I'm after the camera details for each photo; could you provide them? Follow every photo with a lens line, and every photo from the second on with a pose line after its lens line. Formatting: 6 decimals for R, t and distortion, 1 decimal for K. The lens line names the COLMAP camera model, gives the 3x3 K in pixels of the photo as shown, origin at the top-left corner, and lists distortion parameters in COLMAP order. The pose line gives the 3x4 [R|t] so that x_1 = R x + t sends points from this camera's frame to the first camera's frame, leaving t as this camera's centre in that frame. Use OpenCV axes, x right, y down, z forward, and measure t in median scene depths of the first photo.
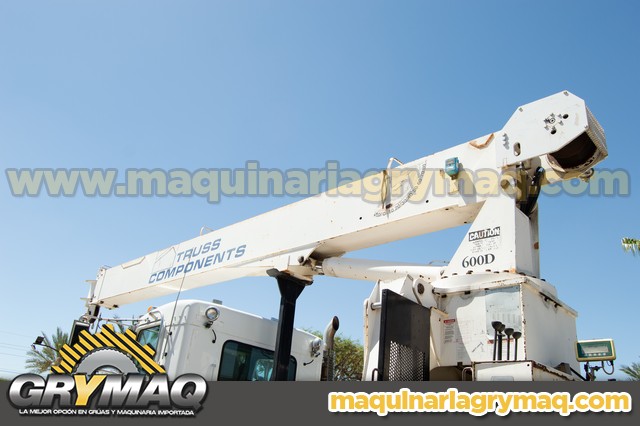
lens RADIAL K [[506.5, 0, 320.0], [0, 506.5, 213.0], [0, 0, 1]] dist [-0.086892, 0.018845]
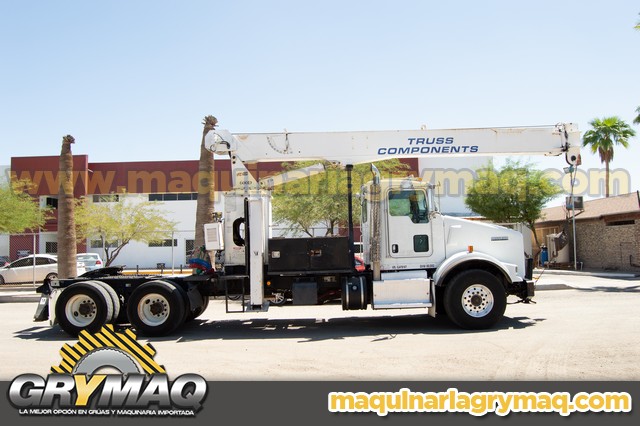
lens RADIAL K [[506.5, 0, 320.0], [0, 506.5, 213.0], [0, 0, 1]] dist [-0.086892, 0.018845]
pose [[0.722698, -0.053389, 0.689099, -1.747898], [-0.217477, 0.928805, 0.300041, -0.129806], [-0.656057, -0.366702, 0.659635, 0.051047]]
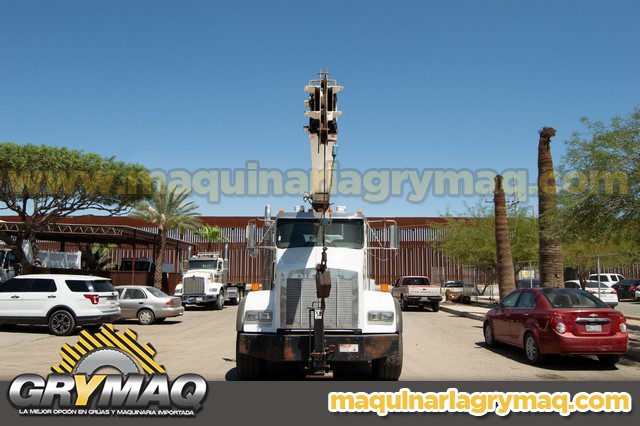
lens RADIAL K [[506.5, 0, 320.0], [0, 506.5, 213.0], [0, 0, 1]] dist [-0.086892, 0.018845]
pose [[0.675086, -0.172038, -0.717400, 0.828410], [0.359249, 0.926005, 0.115997, 0.050000], [0.644360, -0.336033, 0.686937, -0.048040]]
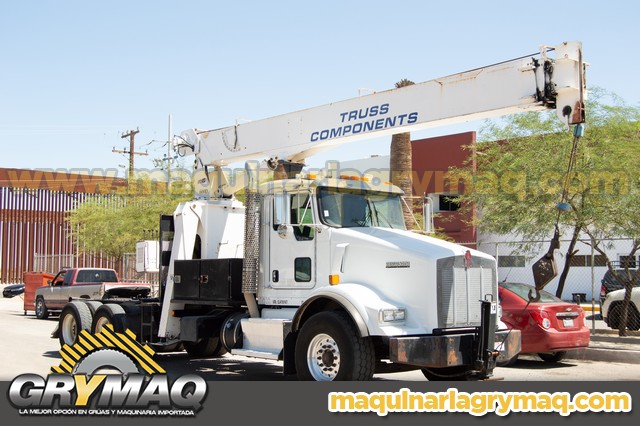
lens RADIAL K [[868.6, 0, 320.0], [0, 868.6, 213.0], [0, 0, 1]] dist [-0.031346, -0.026353]
pose [[0.991597, -0.084661, -0.097818, -0.178869], [0.113809, 0.930393, 0.348449, -0.406835], [0.061509, -0.356653, 0.932210, -0.874158]]
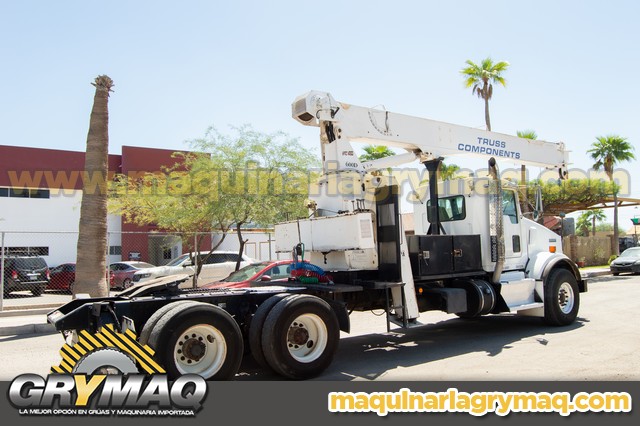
lens RADIAL K [[506.5, 0, 320.0], [0, 506.5, 213.0], [0, 0, 1]] dist [-0.086892, 0.018845]
pose [[0.194286, -0.007763, 0.980914, -2.077994], [-0.377824, 0.922227, 0.082133, 0.386707], [-0.905263, -0.386570, 0.176243, 1.182655]]
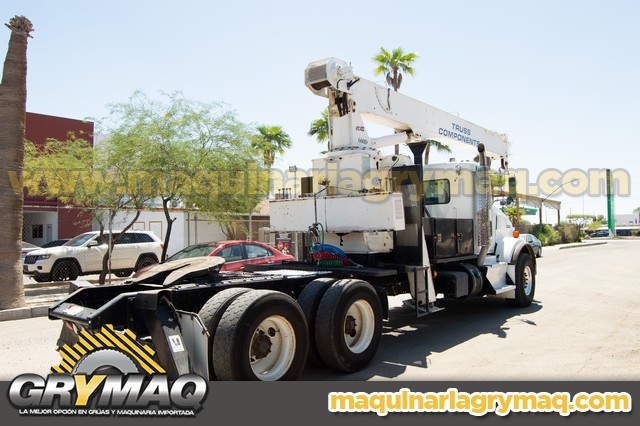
lens RADIAL K [[506.5, 0, 320.0], [0, 506.5, 213.0], [0, 0, 1]] dist [-0.086892, 0.018845]
pose [[-0.076114, -0.040207, 0.996288, -2.000364], [-0.420197, 0.907421, 0.004519, 0.550510], [-0.904235, -0.418294, -0.085962, 1.525424]]
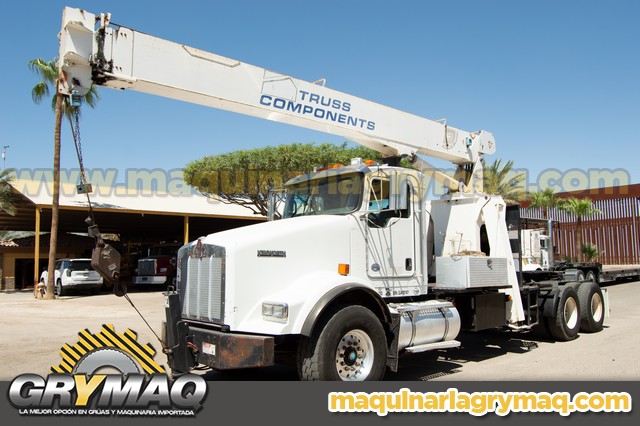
lens RADIAL K [[506.5, 0, 320.0], [0, 506.5, 213.0], [0, 0, 1]] dist [-0.086892, 0.018845]
pose [[0.086512, 0.018955, 0.996070, -1.411558], [-0.404327, 0.914443, 0.017716, 0.299412], [-0.910514, -0.404270, 0.086775, 0.850052]]
